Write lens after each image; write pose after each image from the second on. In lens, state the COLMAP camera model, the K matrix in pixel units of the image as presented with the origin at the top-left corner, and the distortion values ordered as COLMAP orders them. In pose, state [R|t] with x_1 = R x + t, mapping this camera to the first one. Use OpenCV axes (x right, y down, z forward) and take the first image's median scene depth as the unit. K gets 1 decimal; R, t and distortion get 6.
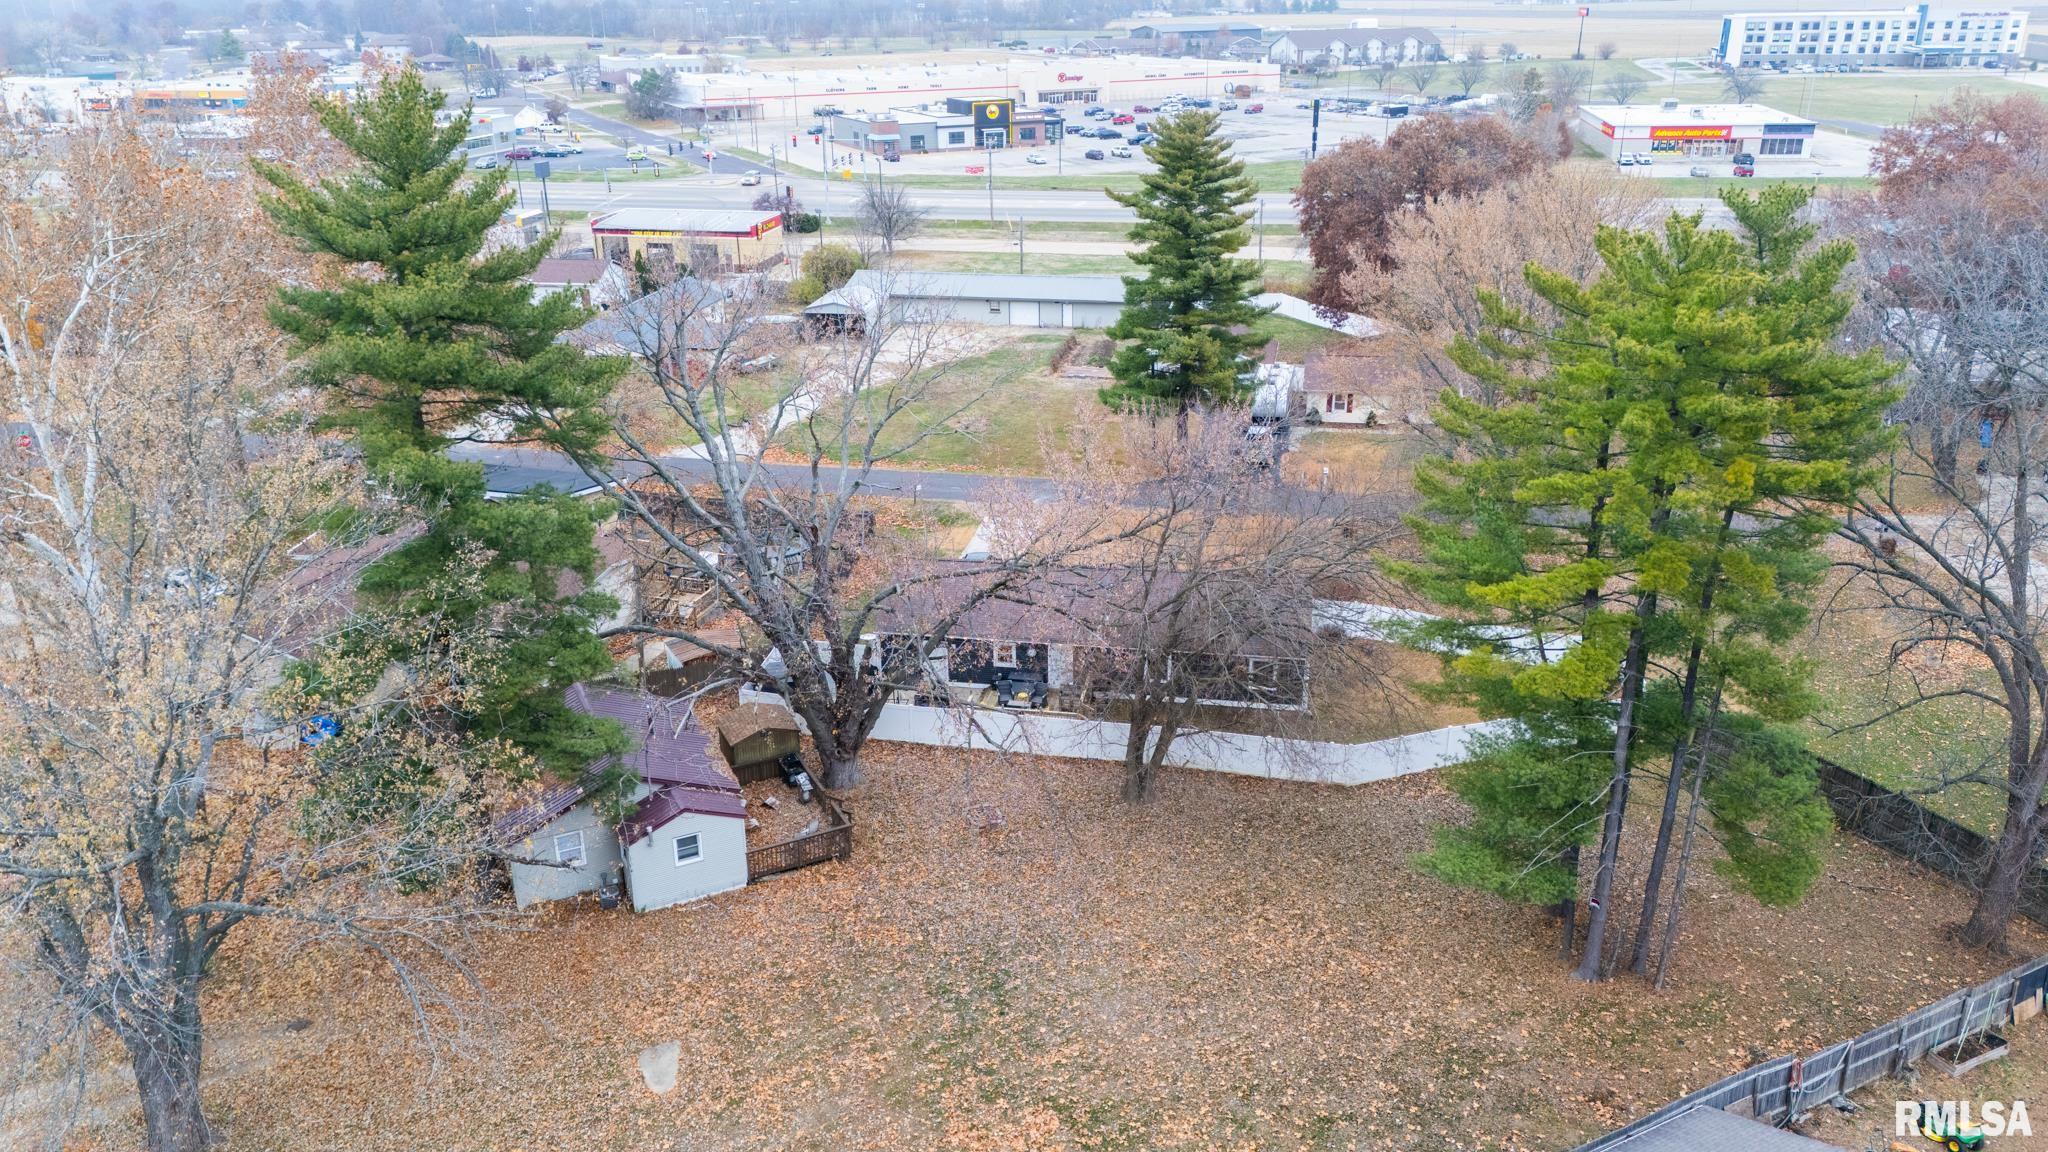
lens RADIAL K [[1519.1, 0, 1028.9], [0, 1519.1, 568.9], [0, 0, 1]] dist [0.077018, -0.069924]
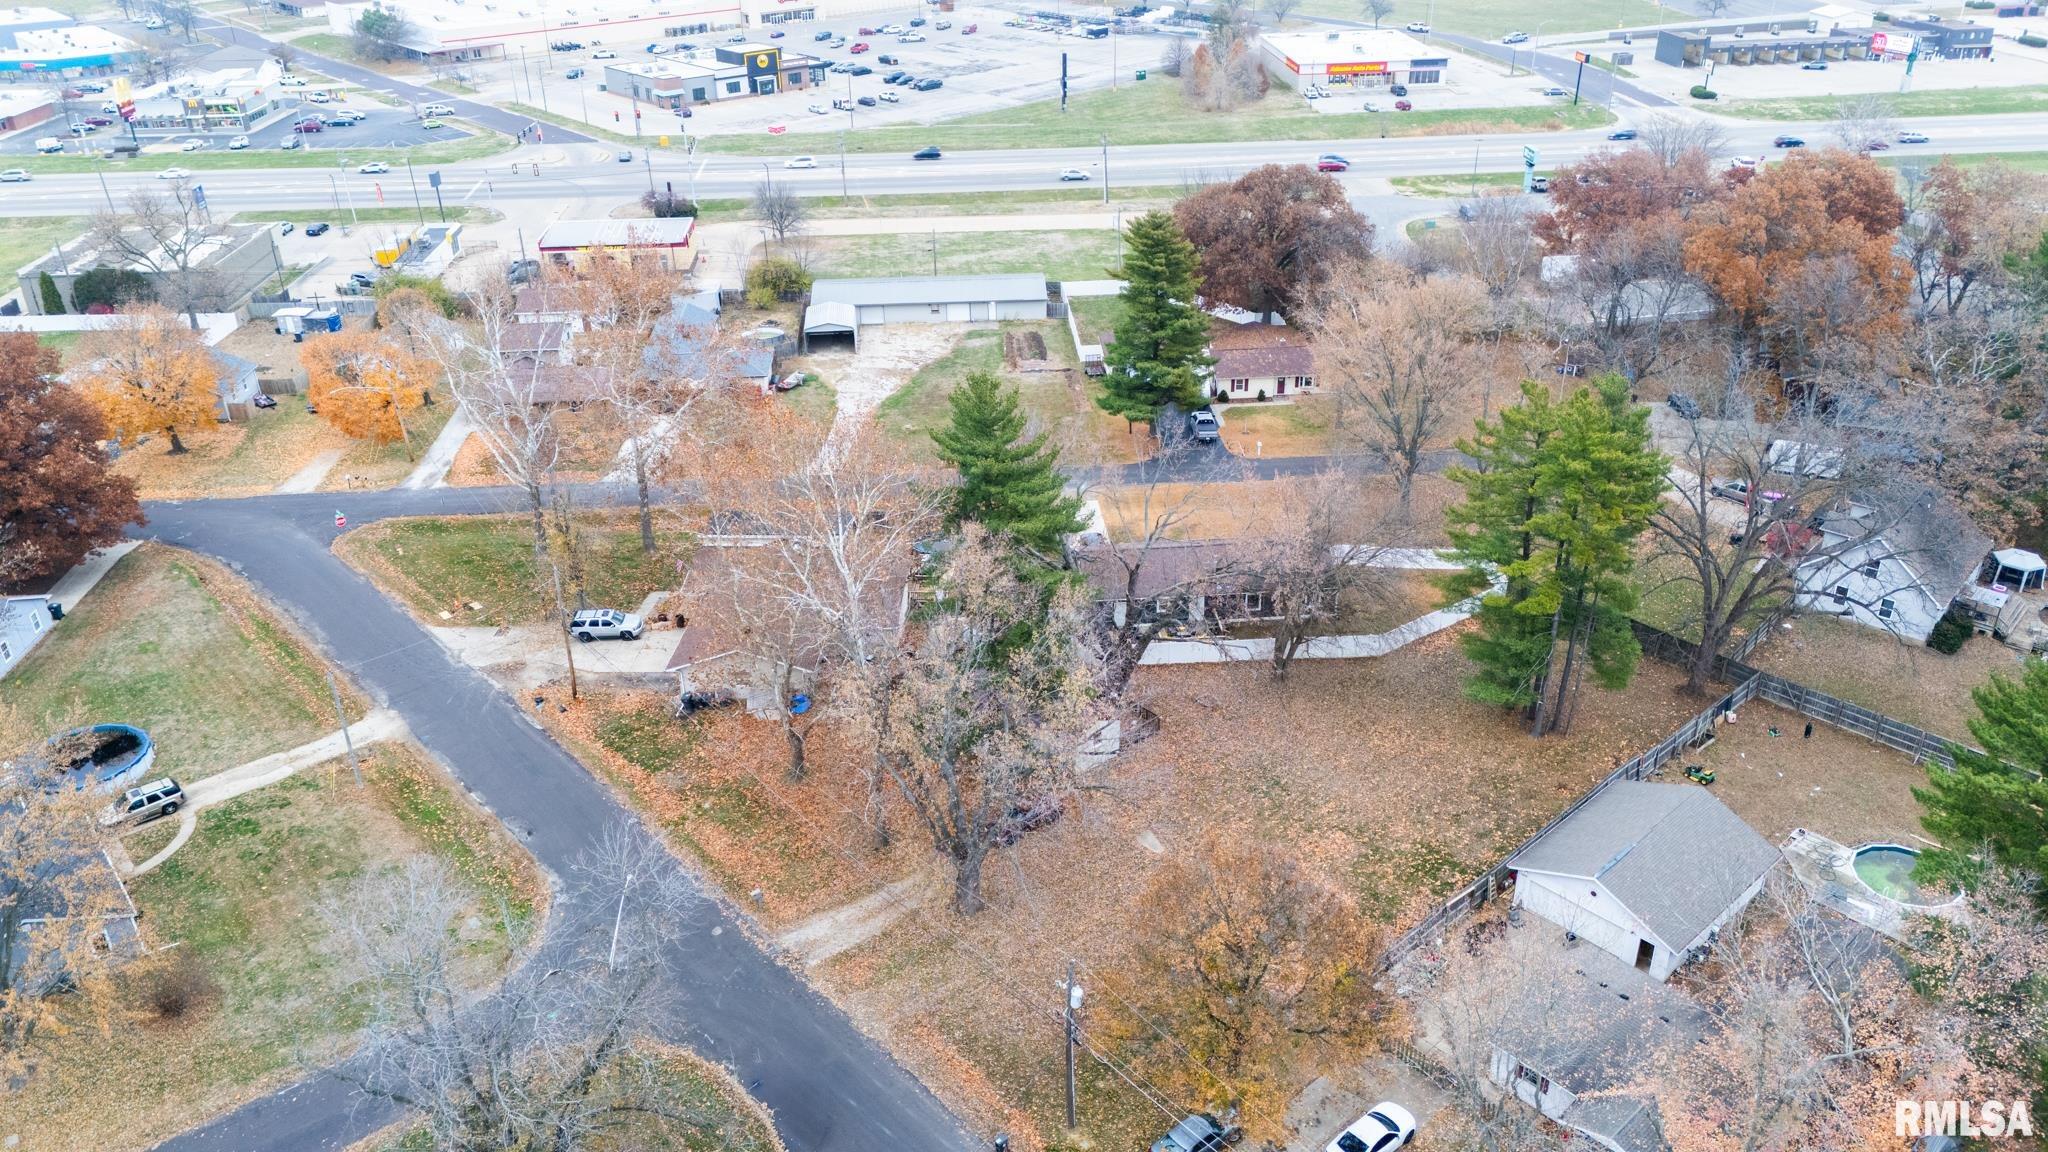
lens RADIAL K [[1519.1, 0, 1037.2], [0, 1519.1, 576.7], [0, 0, 1]] dist [0.077018, -0.069924]
pose [[0.966590, -0.122460, 0.225184, -0.571575], [0.097539, 0.988129, 0.118686, -0.204478], [-0.237046, -0.092756, 0.967060, -0.649511]]
